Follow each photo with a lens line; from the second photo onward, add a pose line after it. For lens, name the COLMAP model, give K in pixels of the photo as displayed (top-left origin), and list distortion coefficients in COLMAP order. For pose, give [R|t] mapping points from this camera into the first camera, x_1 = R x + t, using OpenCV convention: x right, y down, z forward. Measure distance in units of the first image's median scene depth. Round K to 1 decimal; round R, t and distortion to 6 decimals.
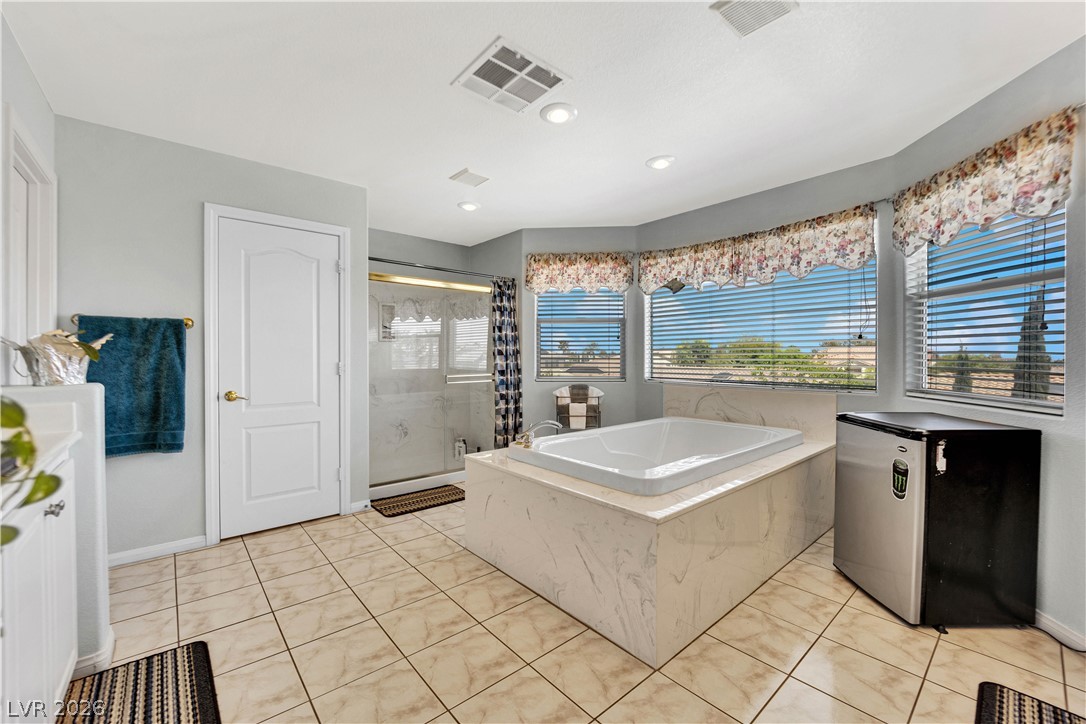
lens RADIAL K [[432.5, 0, 540.7], [0, 432.5, 360.2], [0, 0, 1]] dist [-0.018644, -0.000838]
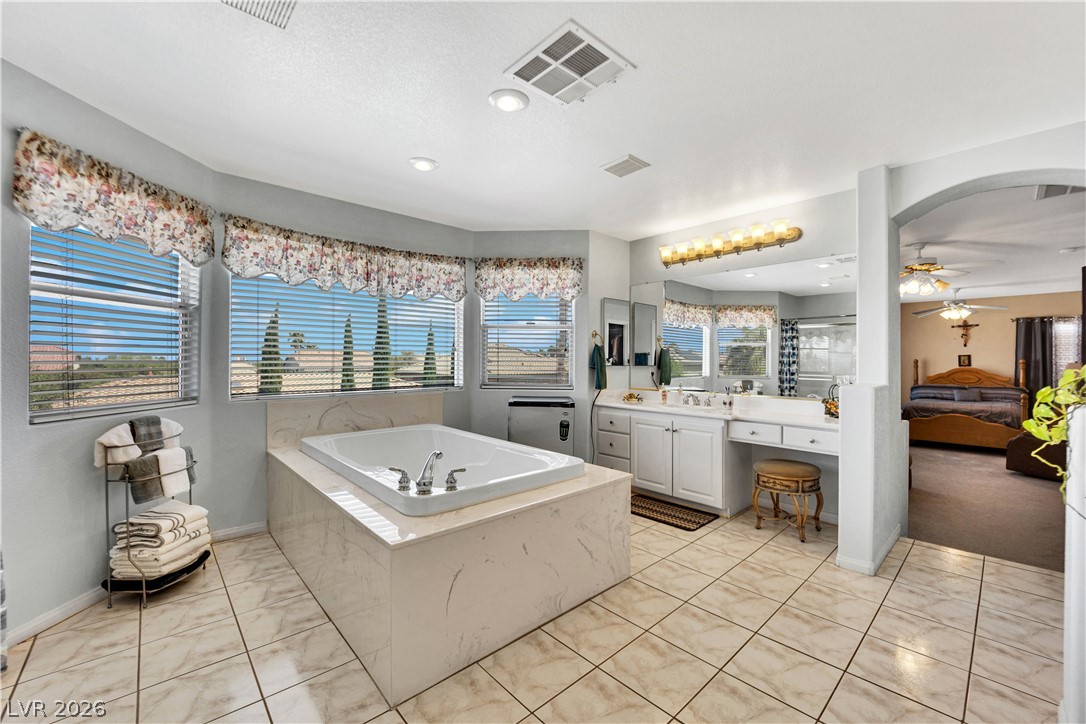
lens RADIAL K [[432.5, 0, 544.1], [0, 432.5, 360.2], [0, 0, 1]] dist [-0.018644, -0.000838]
pose [[-0.028206, -0.001780, 0.999601, -0.603357], [0.006494, 0.999977, 0.001964, -0.017951], [-0.999581, 0.006547, -0.028194, 0.660720]]
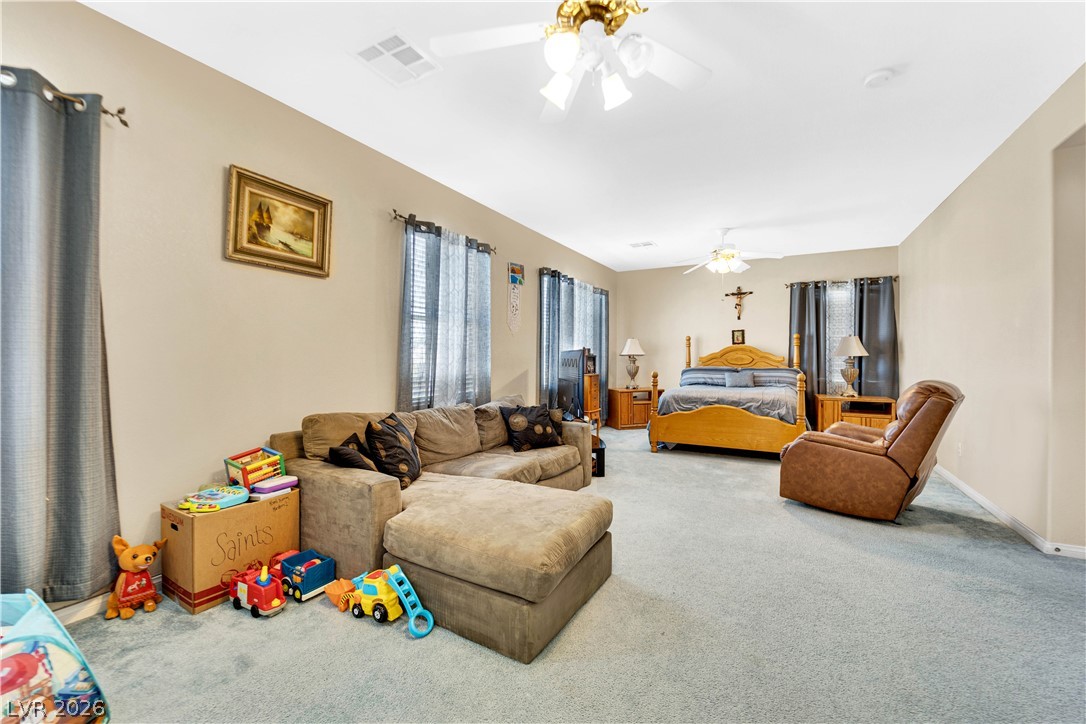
lens RADIAL K [[432.5, 0, 537.5], [0, 432.5, 358.2], [0, 0, 1]] dist [-0.018644, -0.000838]
pose [[-0.338654, -0.005376, 0.940895, -0.588640], [0.001433, 0.999980, 0.006230, -0.016029], [-0.940910, 0.003458, -0.338640, 0.643712]]
